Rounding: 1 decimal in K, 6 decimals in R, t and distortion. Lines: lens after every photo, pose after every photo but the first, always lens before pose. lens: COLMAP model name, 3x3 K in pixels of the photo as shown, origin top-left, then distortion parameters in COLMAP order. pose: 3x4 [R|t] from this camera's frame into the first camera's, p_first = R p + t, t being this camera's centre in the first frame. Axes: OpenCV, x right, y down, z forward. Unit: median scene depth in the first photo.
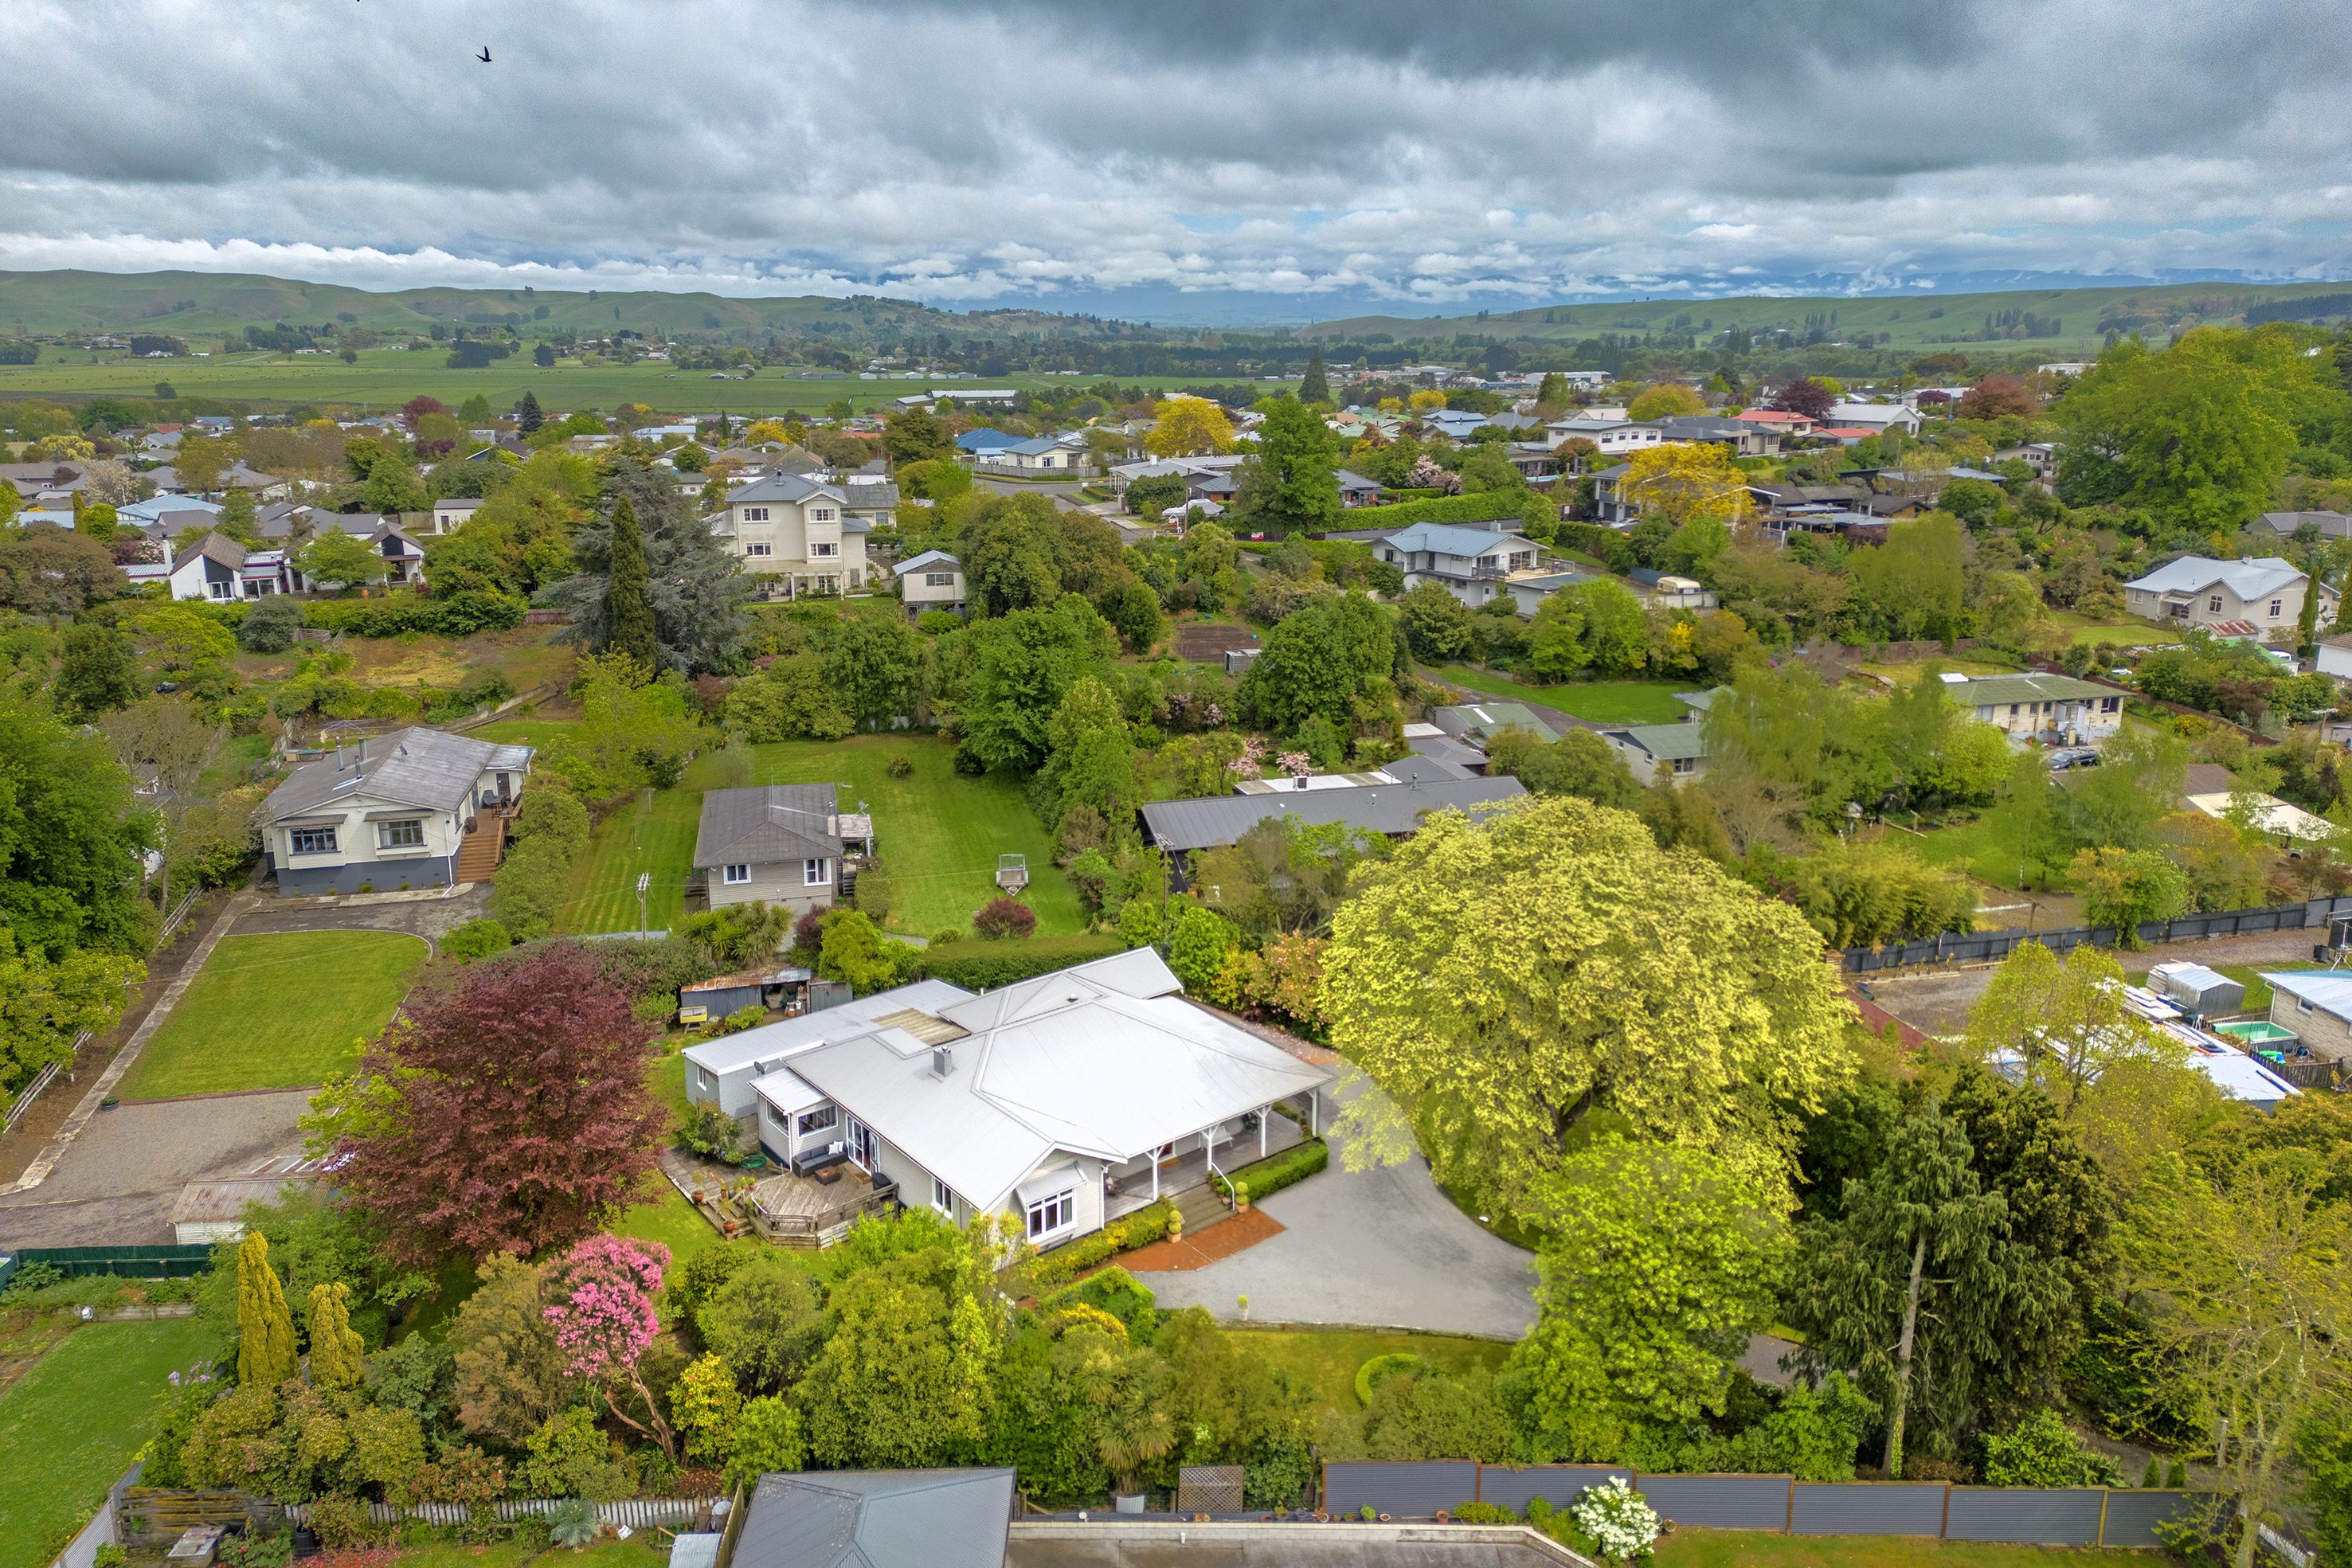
lens RADIAL K [[1712.2, 0, 1176.0], [0, 1712.2, 784.0], [0, 0, 1]] dist [0.118849, -0.095483]
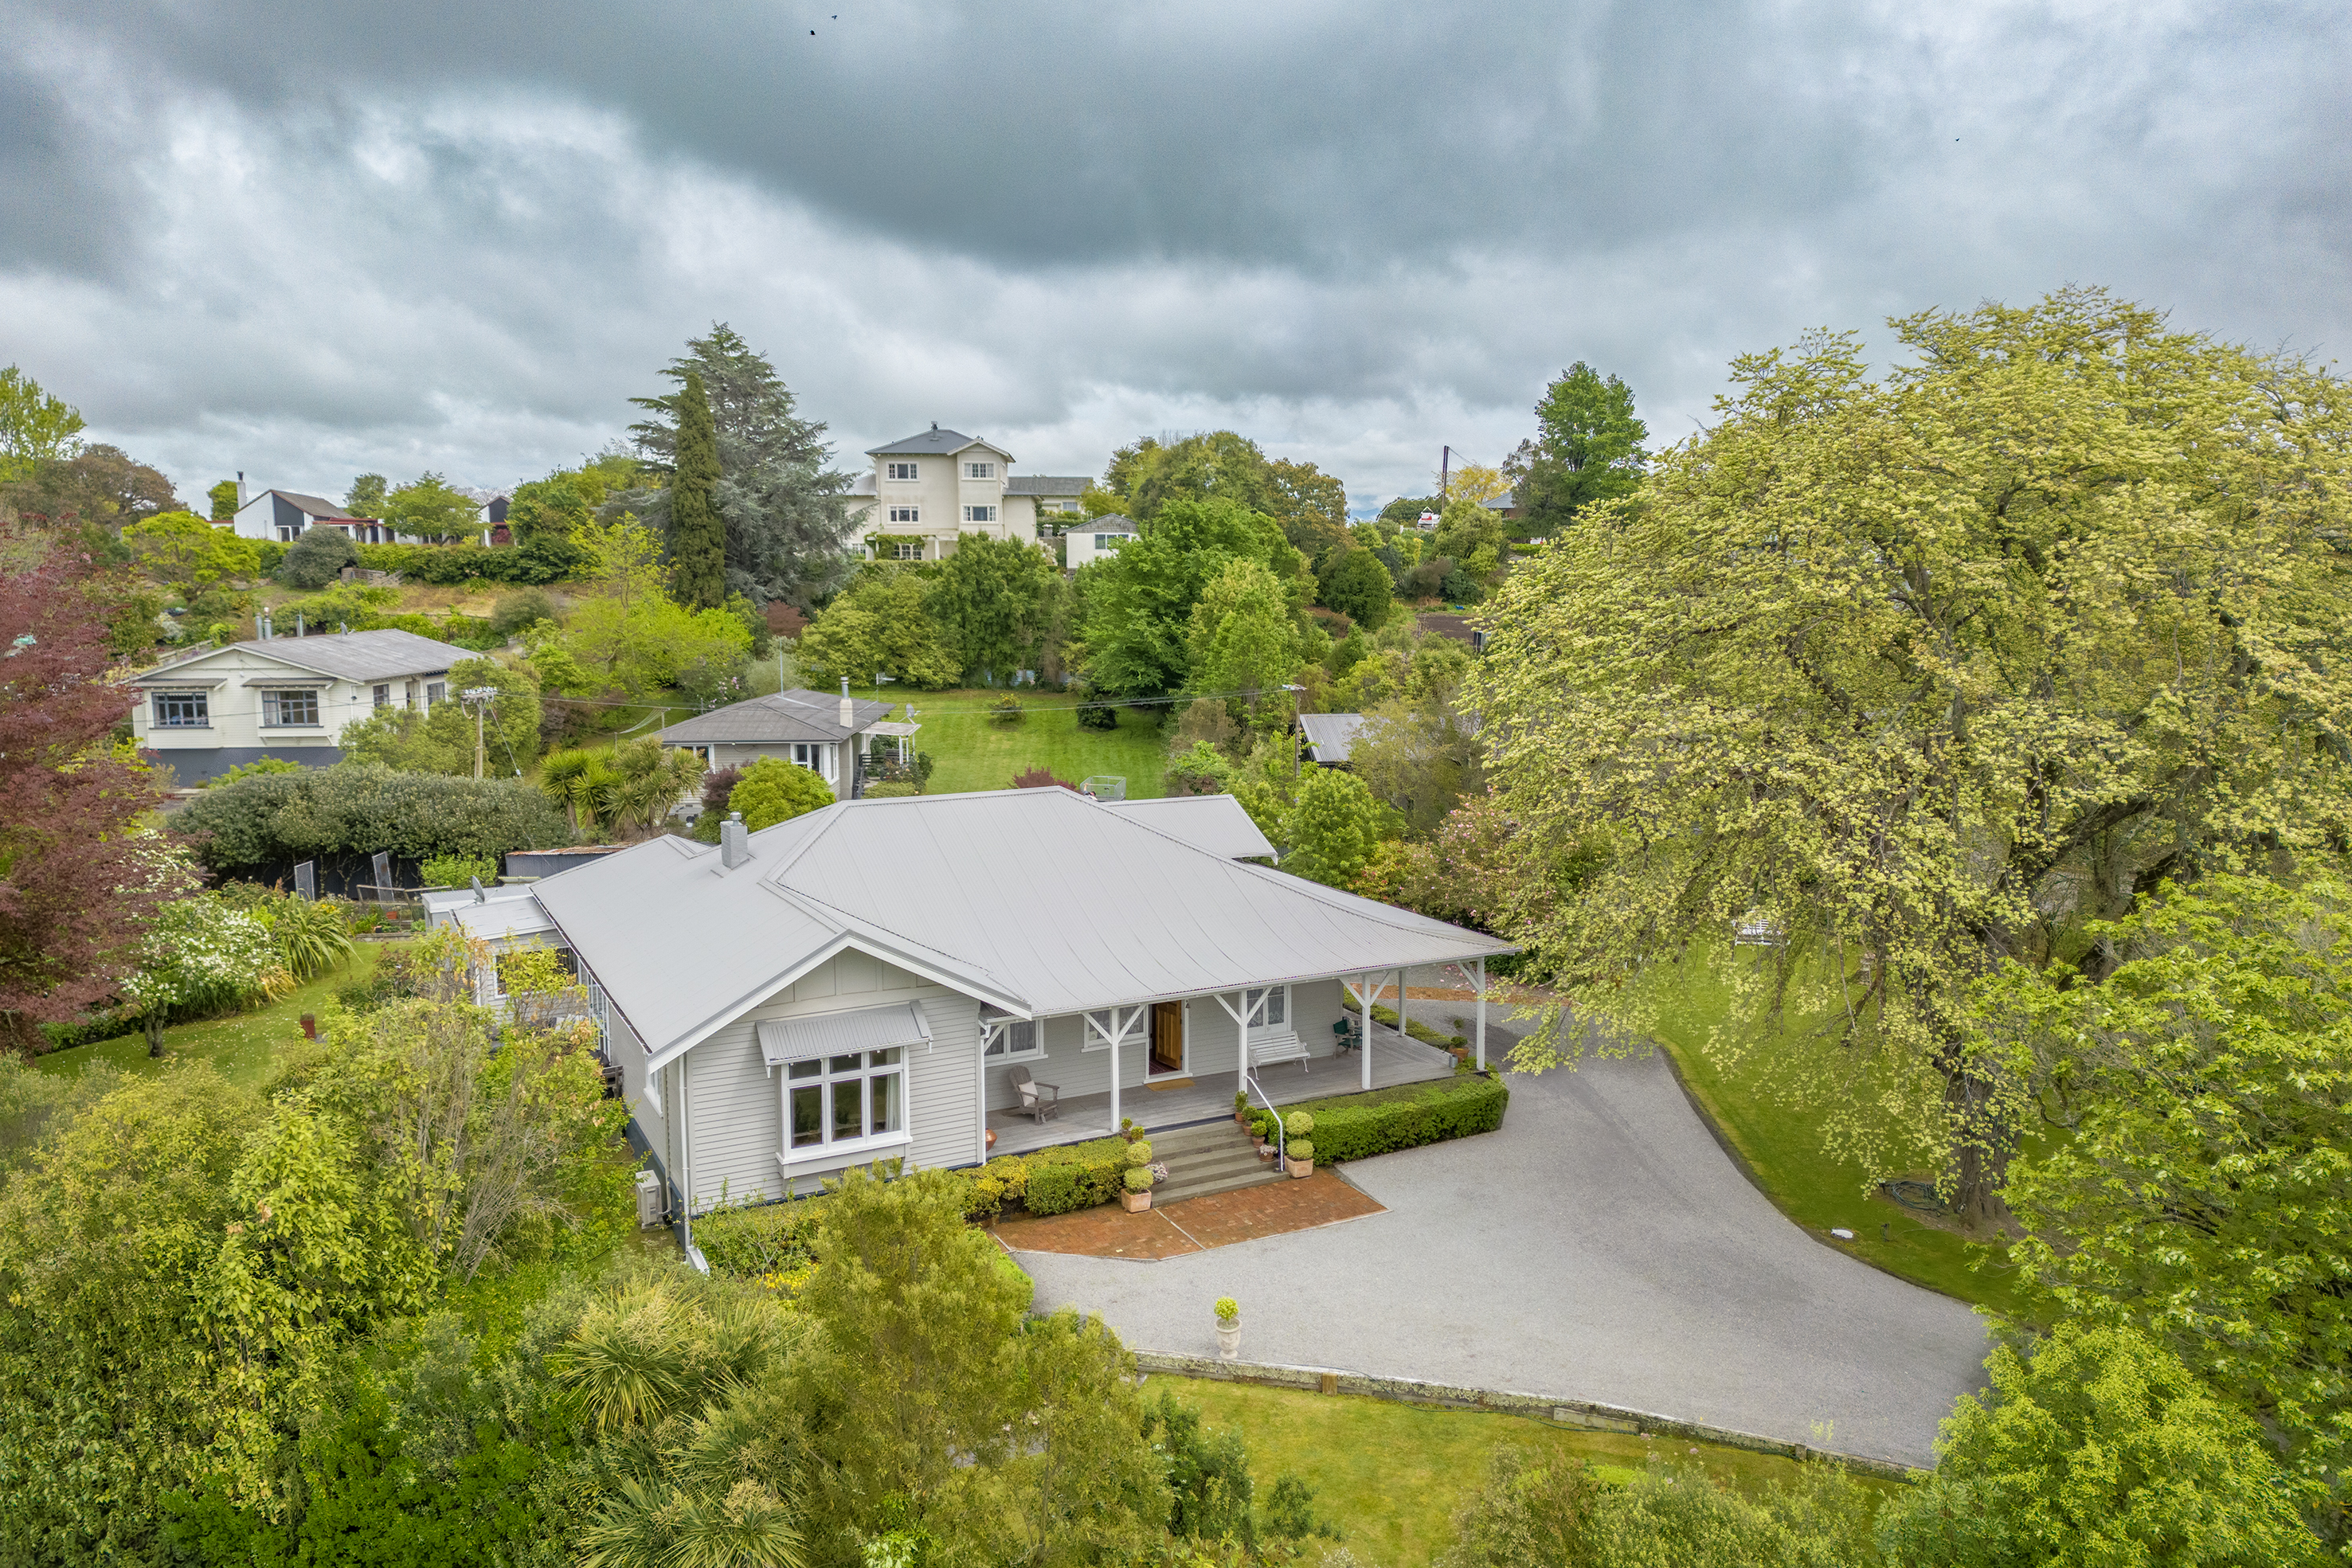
lens RADIAL K [[1712.2, 0, 1176.0], [0, 1712.2, 784.0], [0, 0, 1]] dist [0.118849, -0.095483]
pose [[0.982054, 0.024245, -0.187038, 0.087082], [-0.050594, 0.989220, -0.137420, 0.198713], [0.181690, 0.144417, 0.972694, 0.491816]]
